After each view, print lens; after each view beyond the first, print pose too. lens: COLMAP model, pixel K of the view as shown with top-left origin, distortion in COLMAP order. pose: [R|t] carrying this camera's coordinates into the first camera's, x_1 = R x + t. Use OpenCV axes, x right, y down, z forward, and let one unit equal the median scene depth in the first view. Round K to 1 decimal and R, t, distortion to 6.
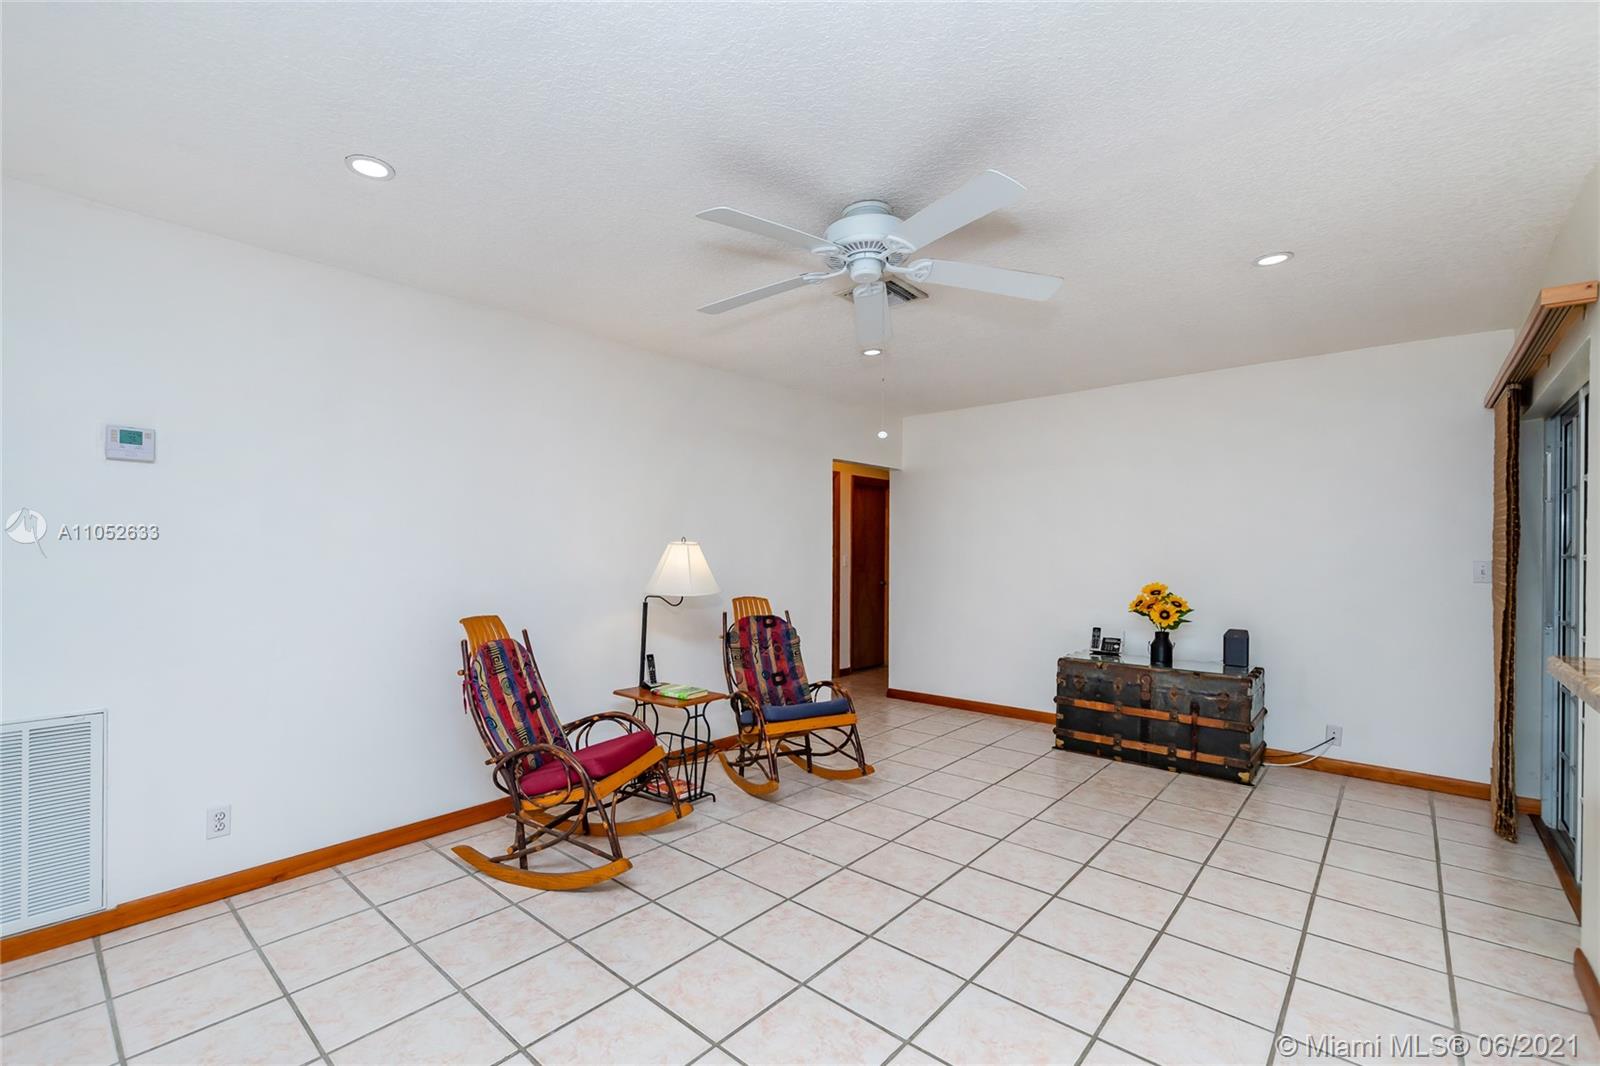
lens RADIAL K [[684.1, 0, 792.8], [0, 684.1, 551.5], [0, 0, 1]] dist [0.008911, -0.002145]
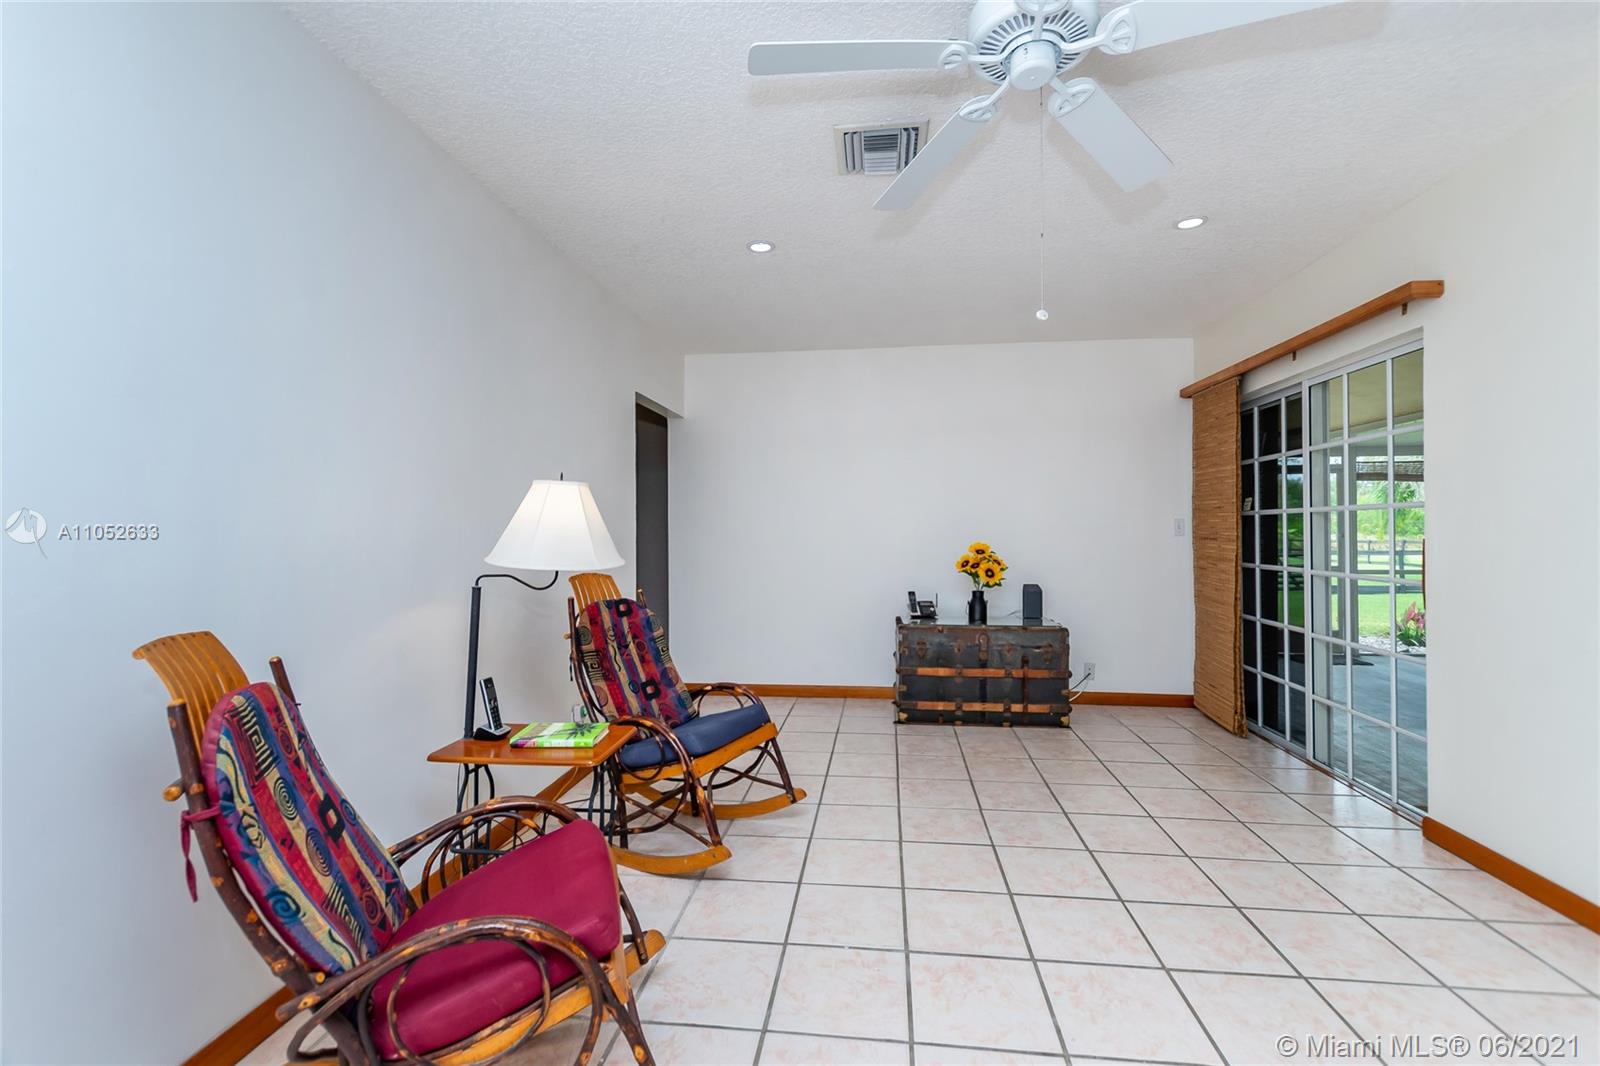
lens RADIAL K [[684.1, 0, 790.8], [0, 684.1, 524.8], [0, 0, 1]] dist [0.008911, -0.002145]
pose [[0.827100, -0.004201, 0.562039, -0.292580], [0.010307, 0.999917, -0.007693, 0.027786], [-0.561960, 0.012156, 0.827075, 0.355804]]
